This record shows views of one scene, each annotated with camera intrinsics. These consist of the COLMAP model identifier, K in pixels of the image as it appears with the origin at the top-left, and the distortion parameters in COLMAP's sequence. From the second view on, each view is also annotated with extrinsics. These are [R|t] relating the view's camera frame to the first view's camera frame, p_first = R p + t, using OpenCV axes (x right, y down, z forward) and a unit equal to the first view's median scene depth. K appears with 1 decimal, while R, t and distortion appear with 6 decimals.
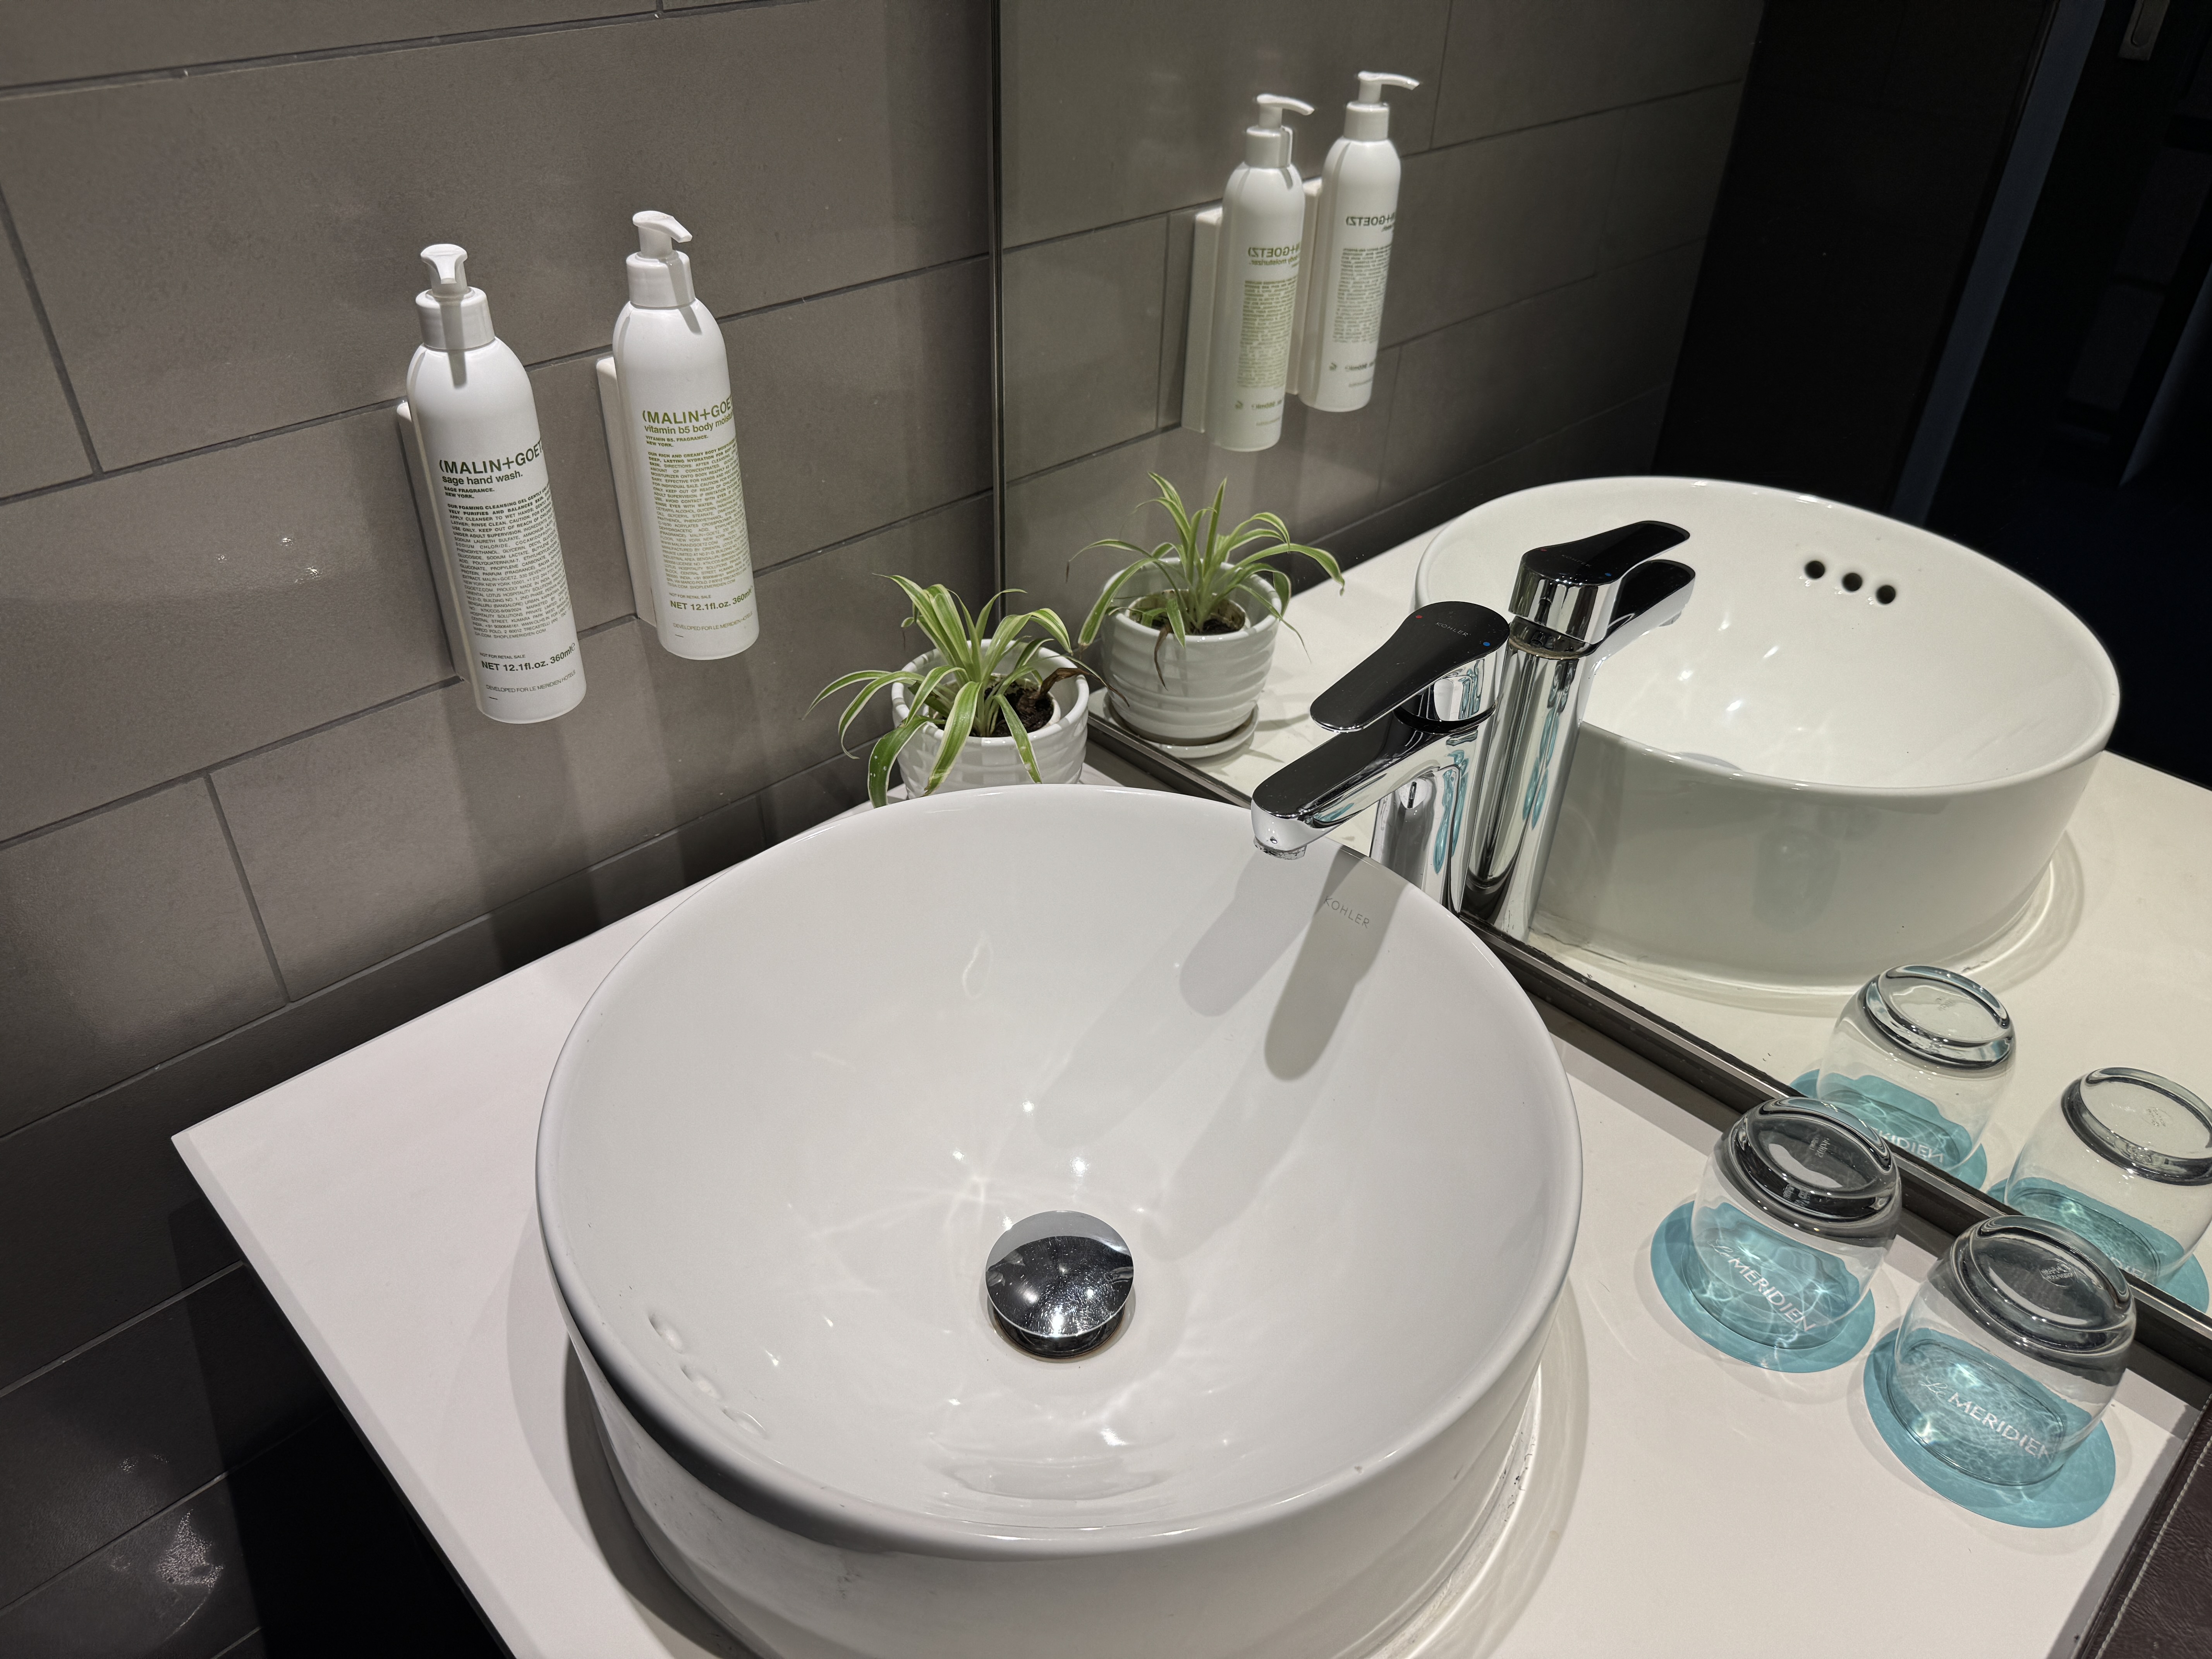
lens RADIAL K [[1558.2, 0, 1114.3], [0, 1558.2, 826.6], [0, 0, 1]] dist [-0.000107, -0.021988]
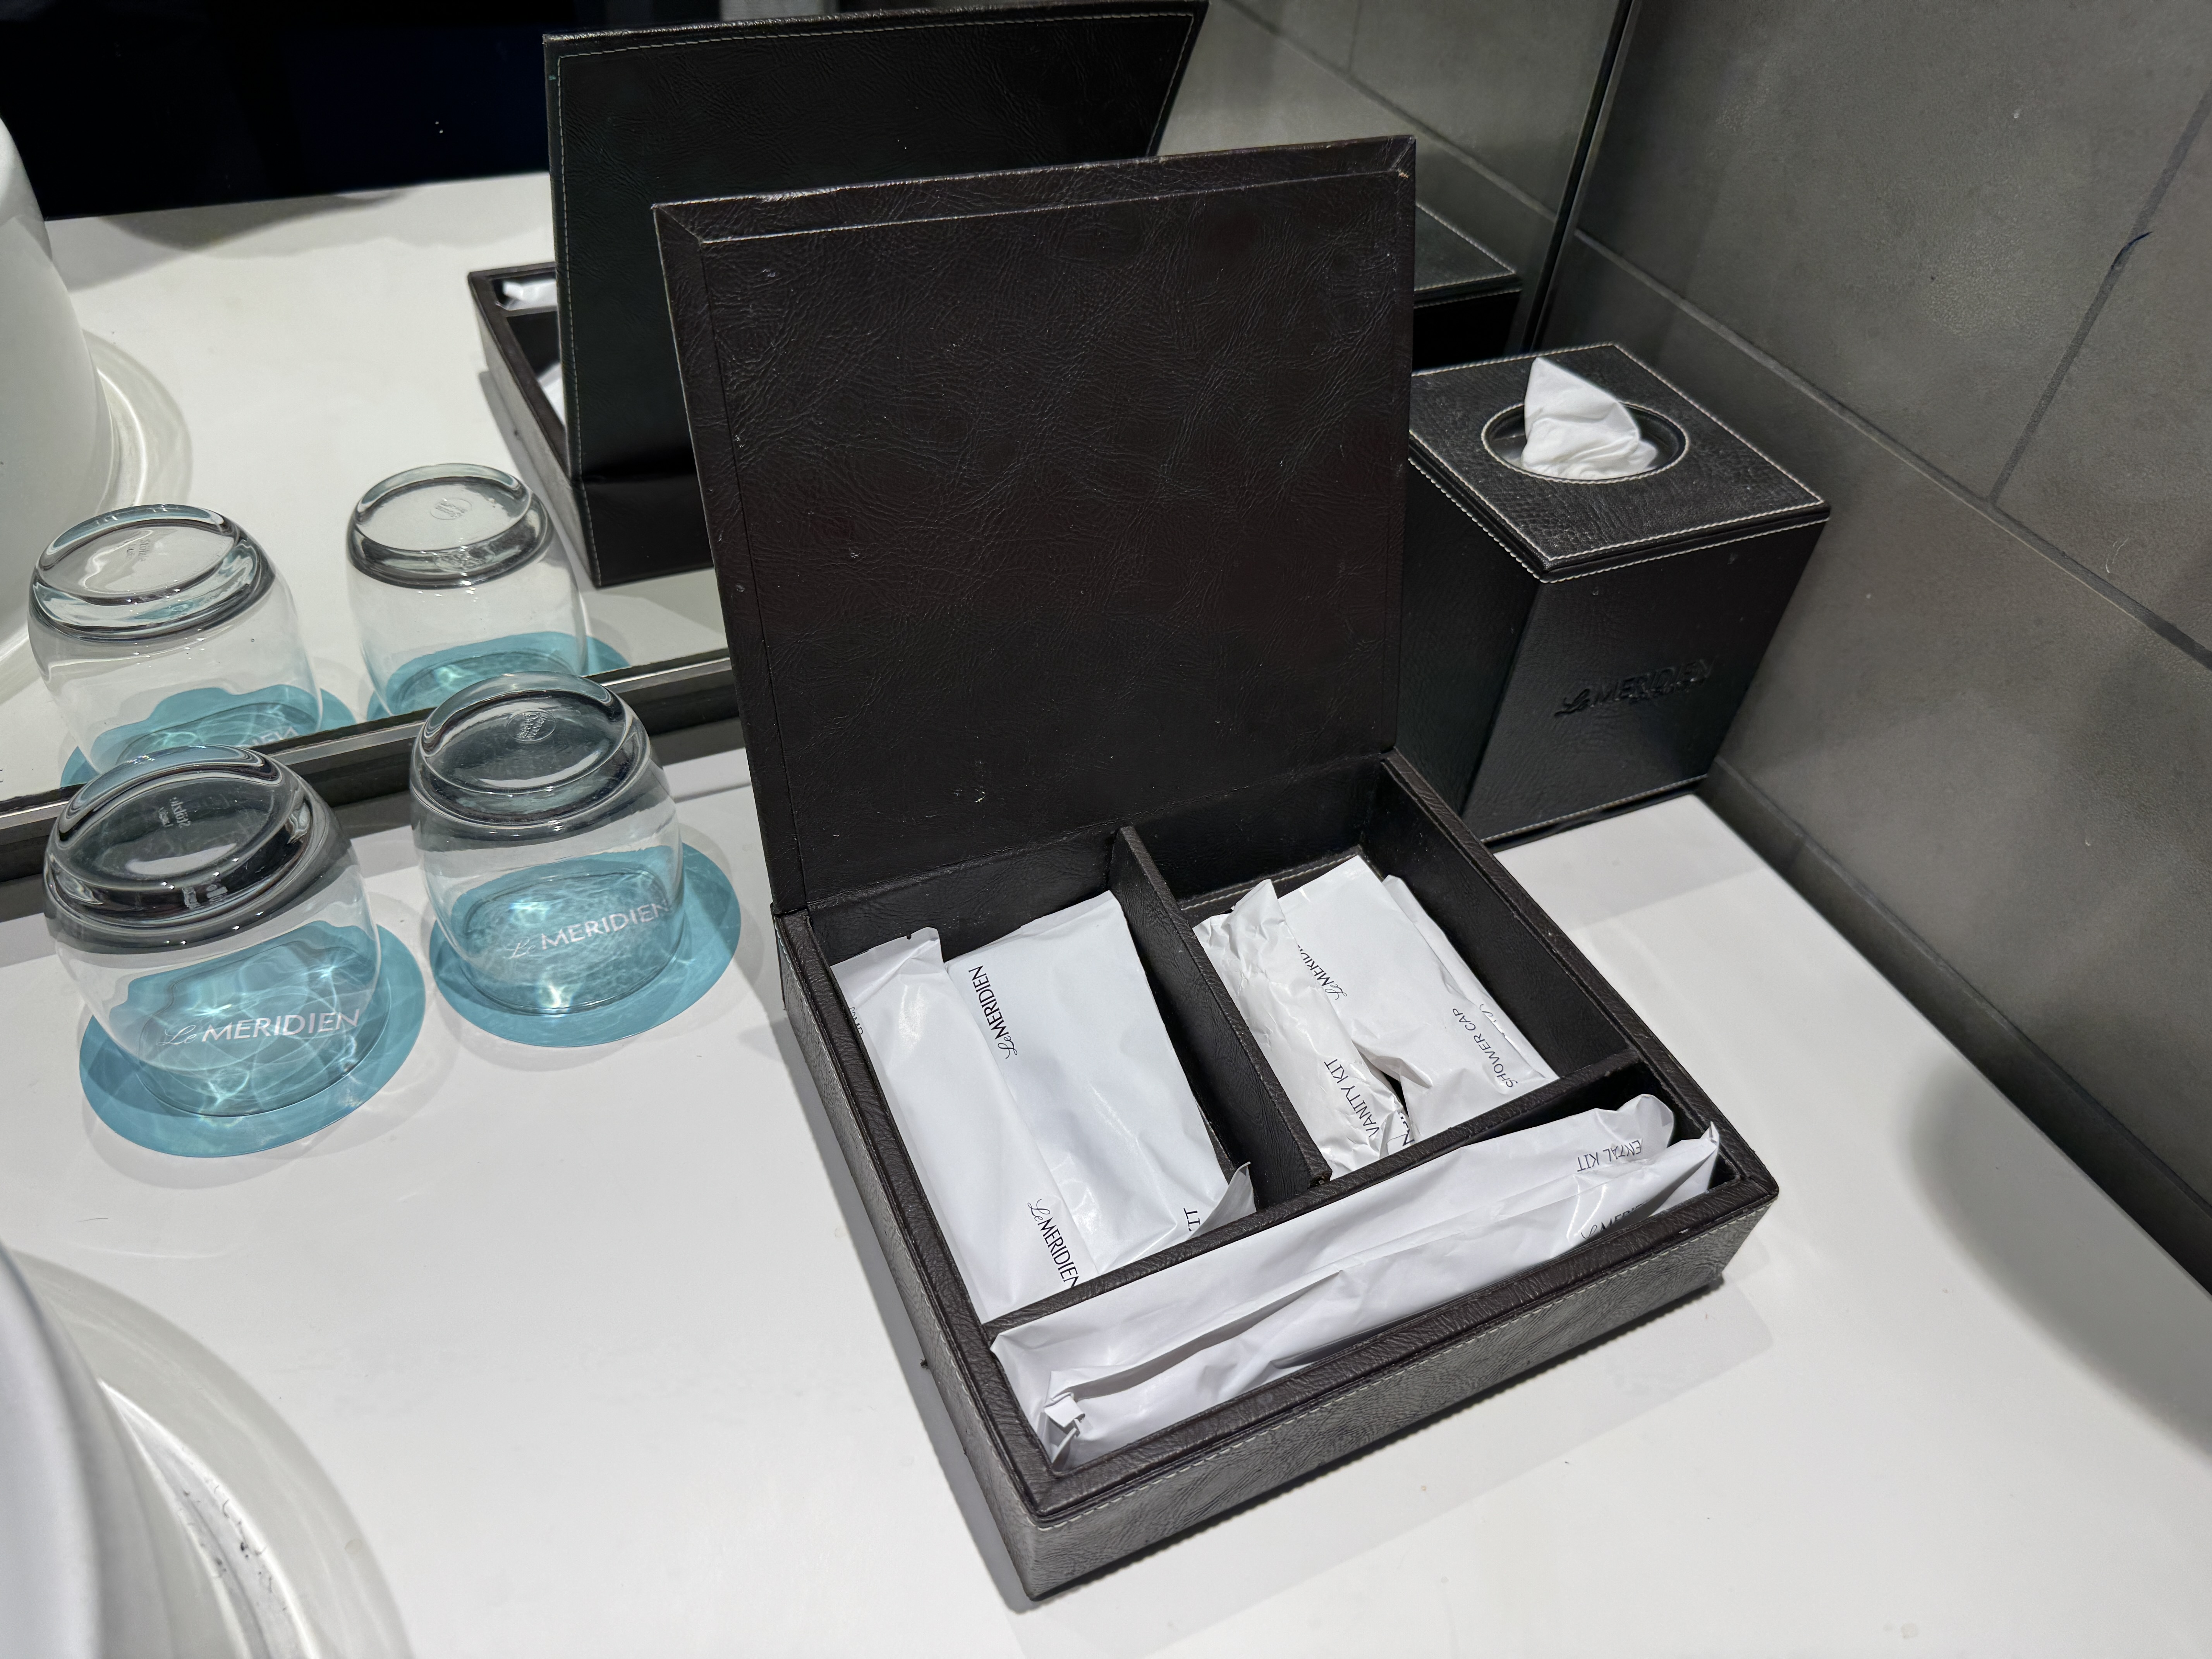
lens RADIAL K [[1558.2, 0, 1109.1], [0, 1558.2, 819.4], [0, 0, 1]] dist [-0.000107, -0.021988]
pose [[0.304530, -0.664966, 0.681970, 0.128563], [0.470039, 0.727640, 0.499603, 0.062888], [-0.828447, 0.168408, 0.534148, 0.322341]]
